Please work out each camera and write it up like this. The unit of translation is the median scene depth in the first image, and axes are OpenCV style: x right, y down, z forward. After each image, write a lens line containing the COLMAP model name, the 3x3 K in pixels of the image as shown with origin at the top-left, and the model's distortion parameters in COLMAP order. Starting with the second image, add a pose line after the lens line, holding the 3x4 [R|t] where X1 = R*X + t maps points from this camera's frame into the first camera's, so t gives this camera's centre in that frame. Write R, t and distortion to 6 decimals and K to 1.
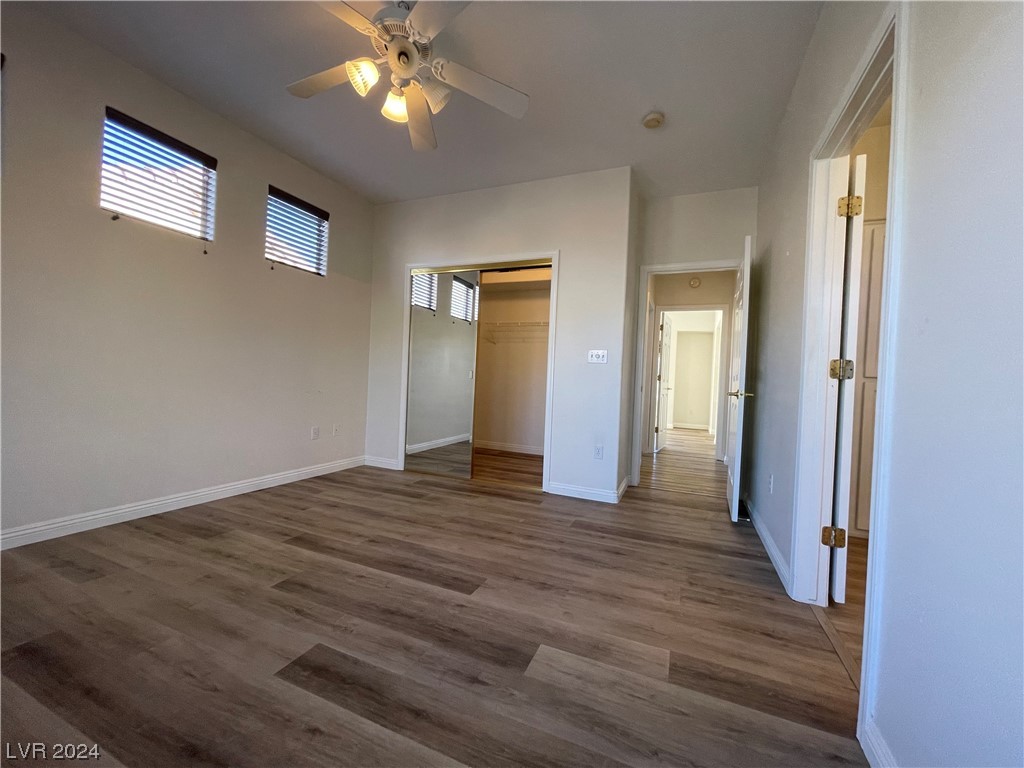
lens RADIAL K [[409.8, 0, 512.0], [0, 409.8, 384.0], [0, 0, 1]] dist [0.000714, 0.000153]
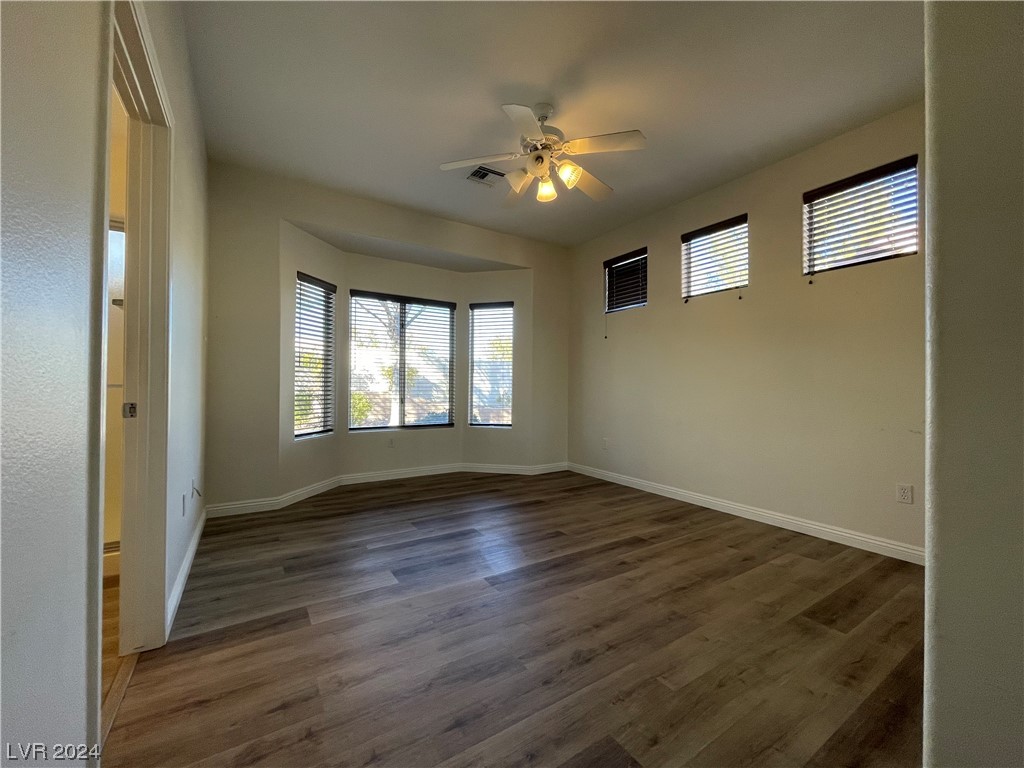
lens RADIAL K [[409.8, 0, 512.0], [0, 409.8, 384.0], [0, 0, 1]] dist [0.000714, 0.000153]
pose [[-0.558376, -0.055341, -0.827740, 0.652078], [-0.040739, 0.998398, -0.039269, -0.006943], [0.828587, 0.011794, -0.559736, 1.289470]]
